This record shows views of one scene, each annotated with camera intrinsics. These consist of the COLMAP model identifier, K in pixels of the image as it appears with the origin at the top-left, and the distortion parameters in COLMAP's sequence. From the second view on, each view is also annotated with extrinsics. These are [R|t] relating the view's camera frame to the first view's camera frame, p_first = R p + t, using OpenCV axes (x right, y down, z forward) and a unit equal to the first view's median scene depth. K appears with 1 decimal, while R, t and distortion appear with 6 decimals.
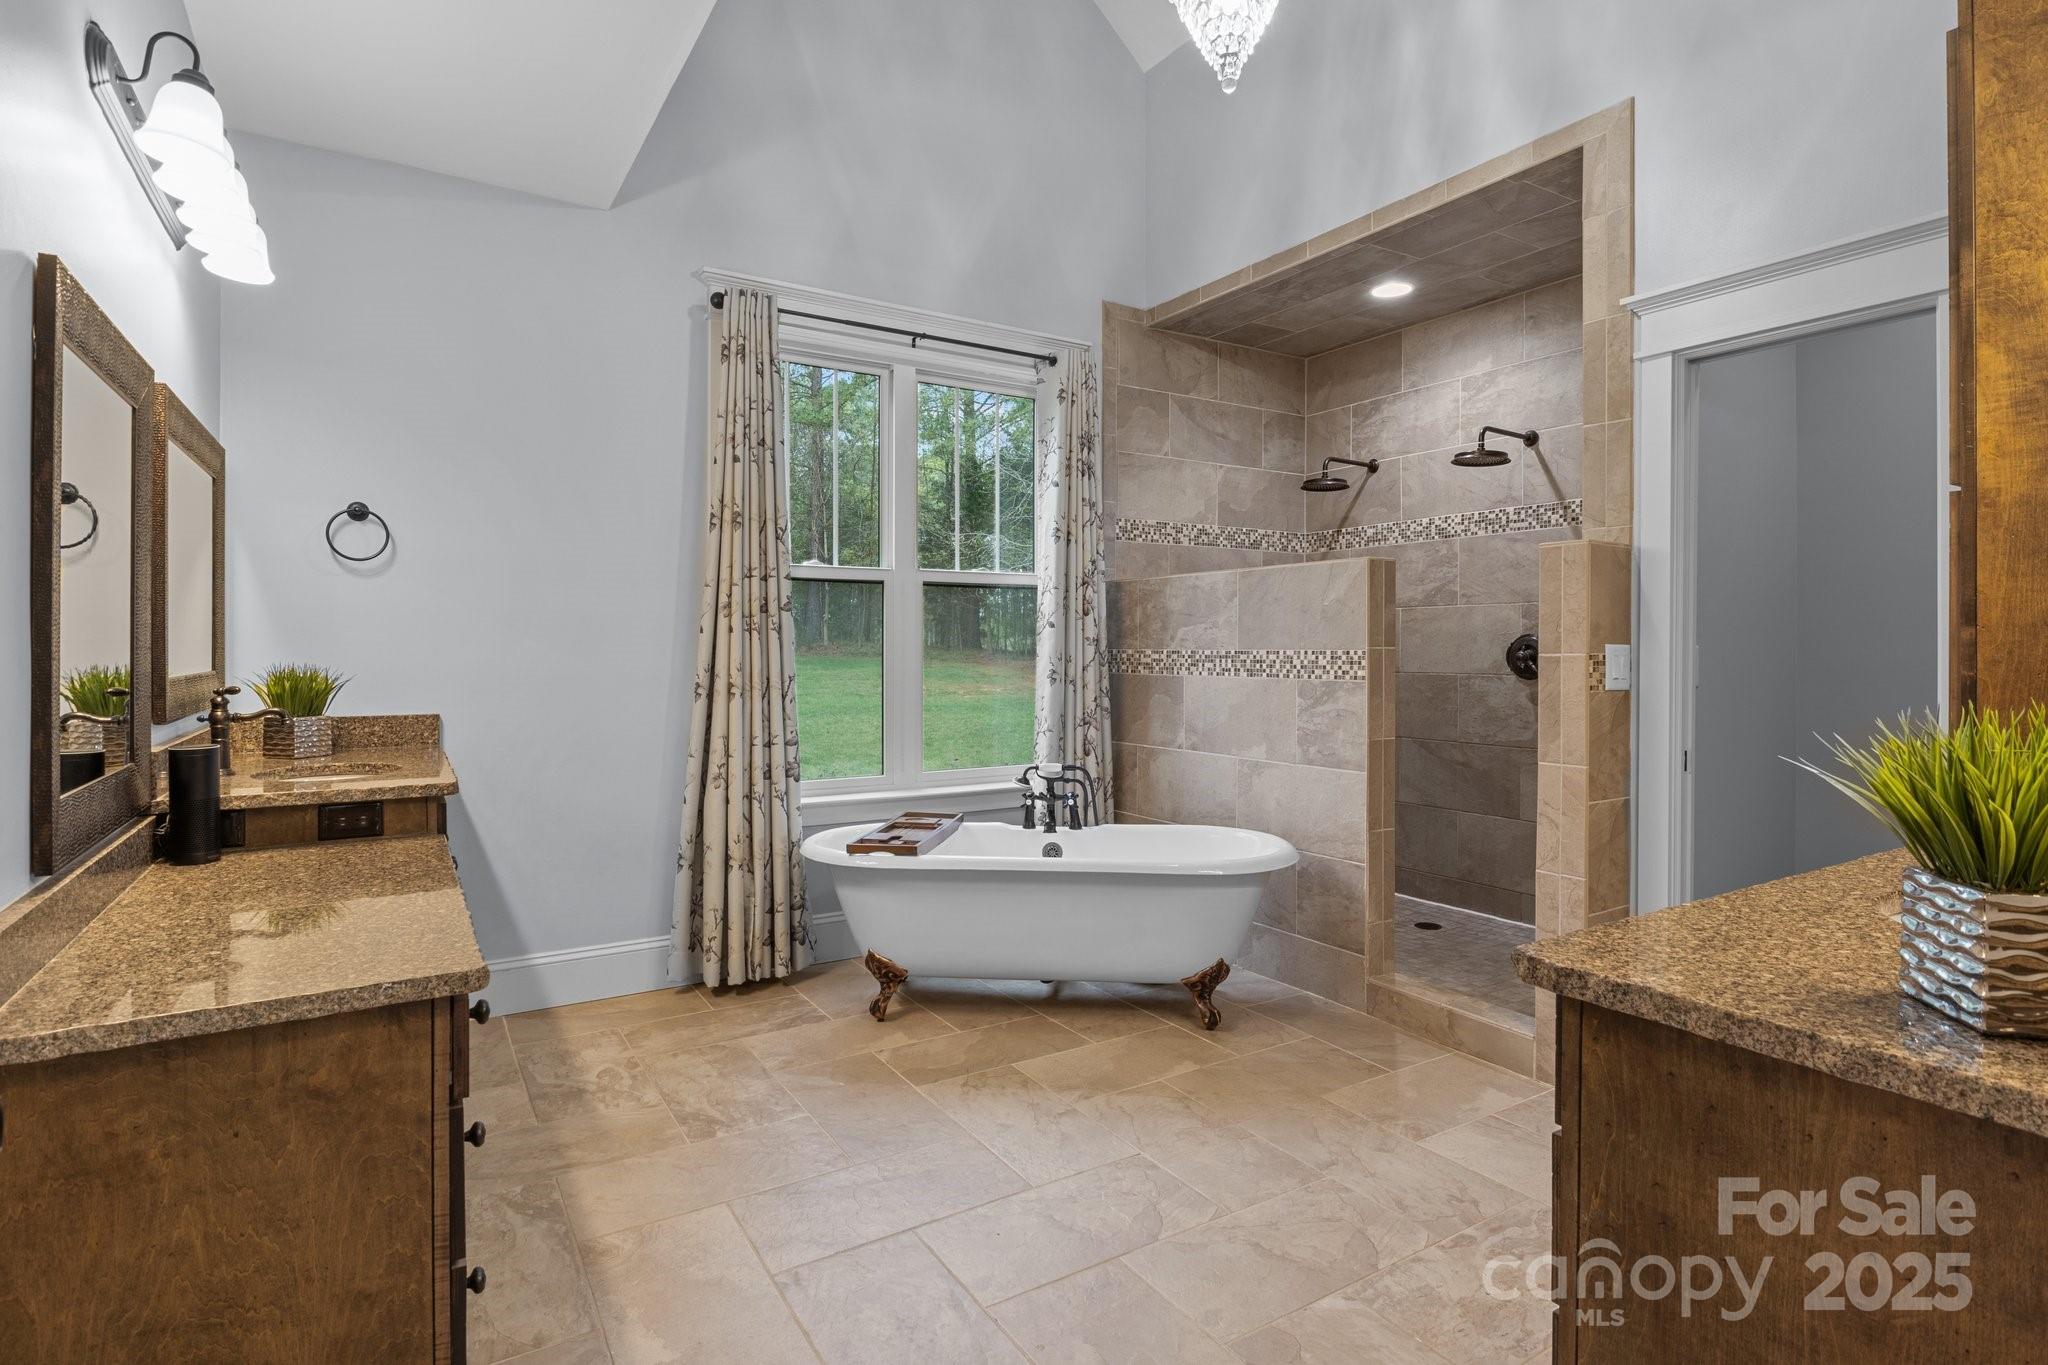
lens RADIAL K [[1022.0, 0, 1034.1], [0, 1022.0, 662.0], [0, 0, 1]] dist [-0.006370, -0.000687]
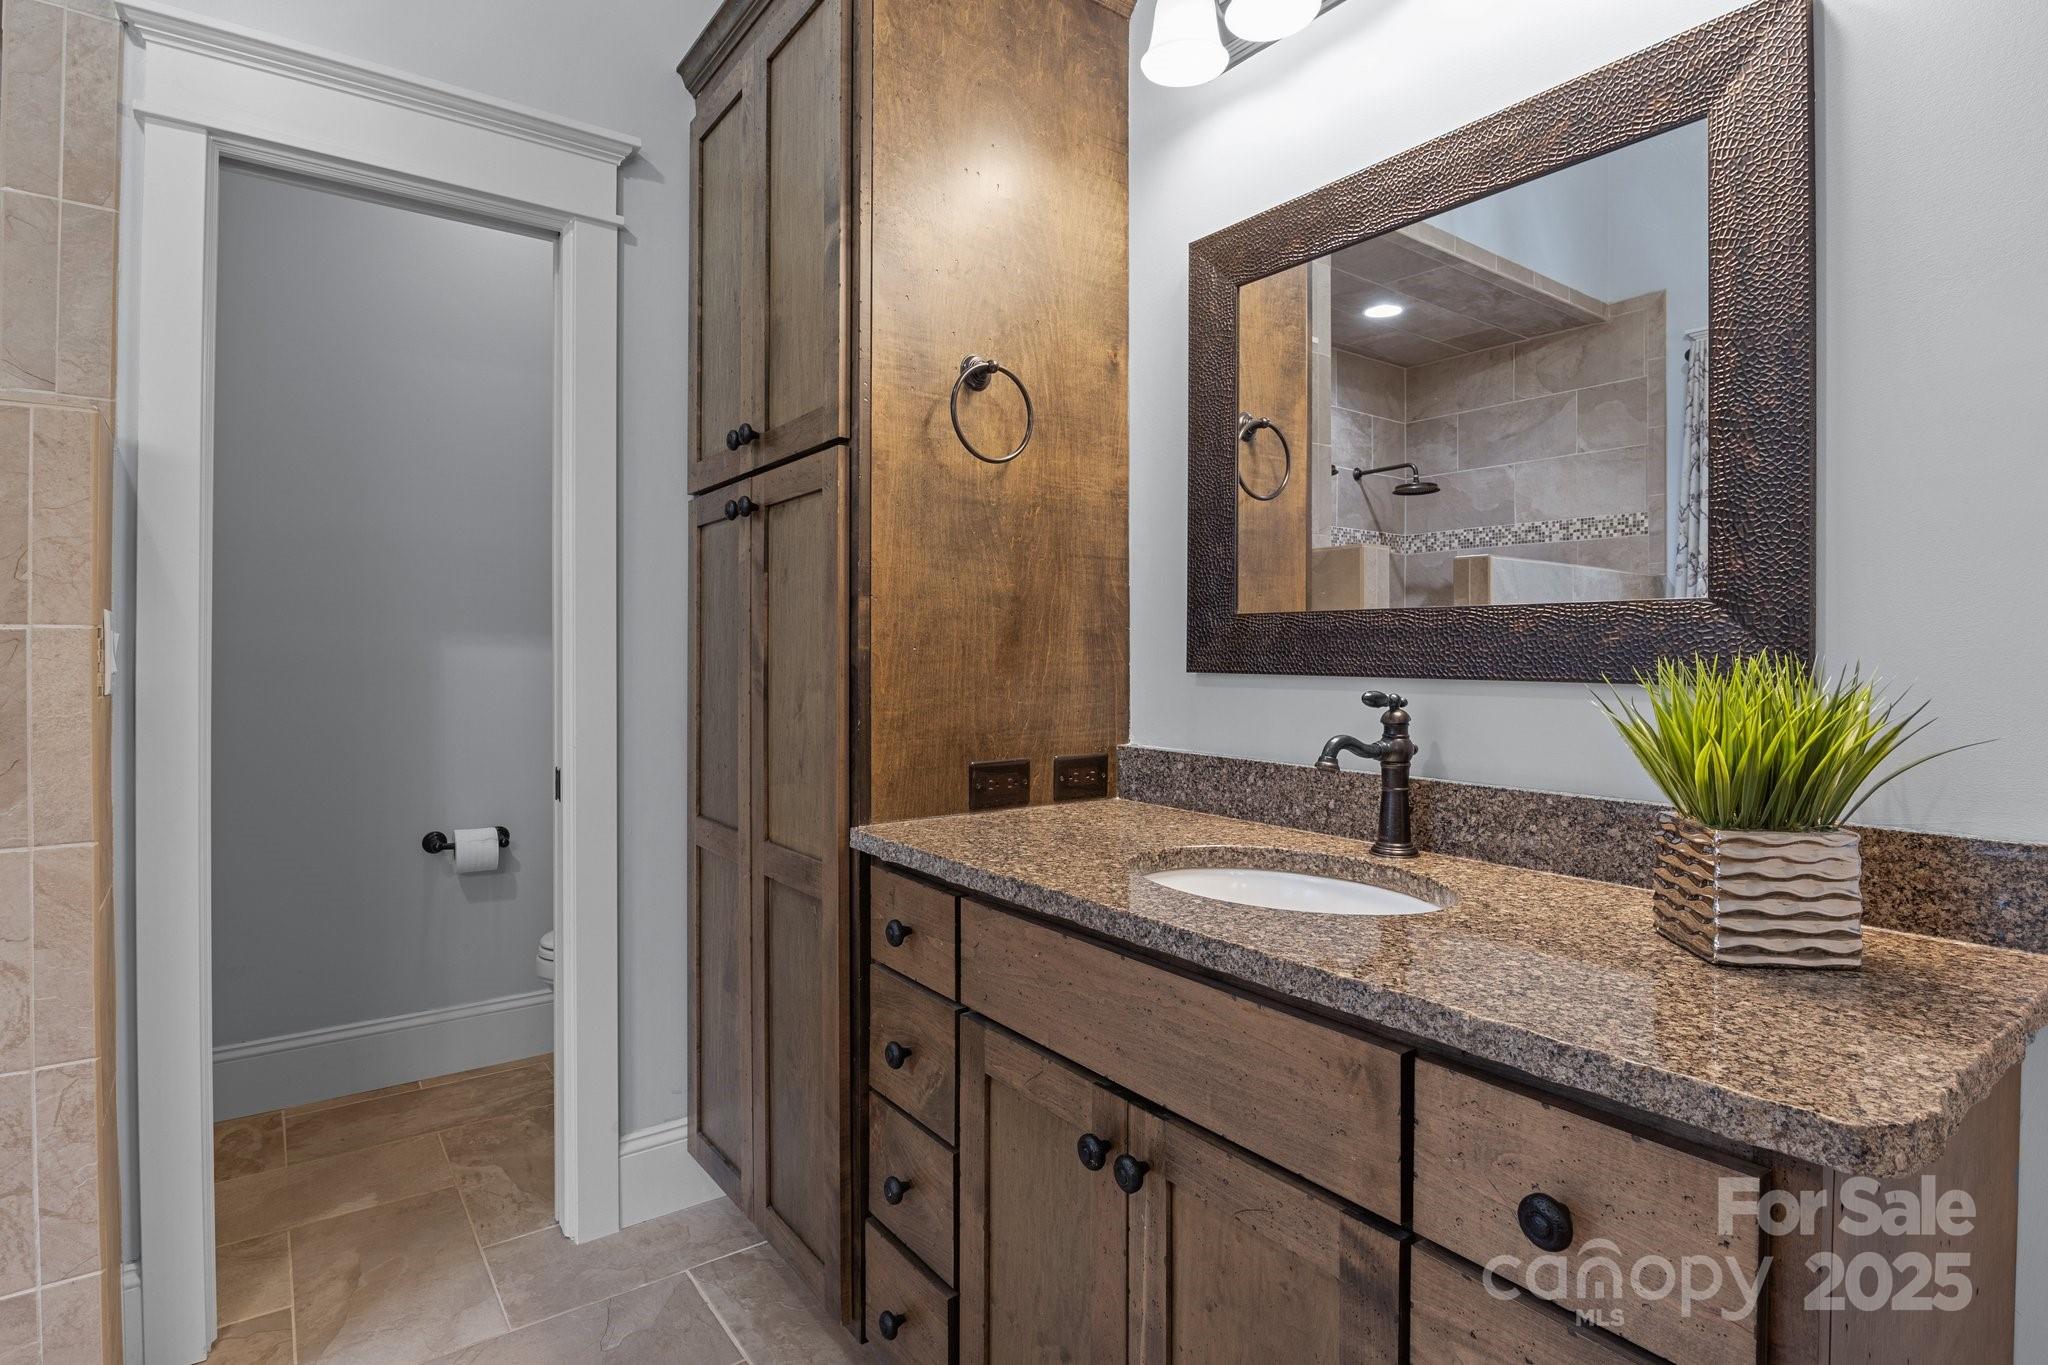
lens RADIAL K [[1022.0, 0, 1034.1], [0, 1022.0, 662.0], [0, 0, 1]] dist [-0.006370, -0.000687]
pose [[-0.061668, -0.006469, 0.998076, -0.010443], [0.010399, 0.999921, 0.007123, 0.021619], [-0.998043, 0.010818, -0.061596, 1.009104]]
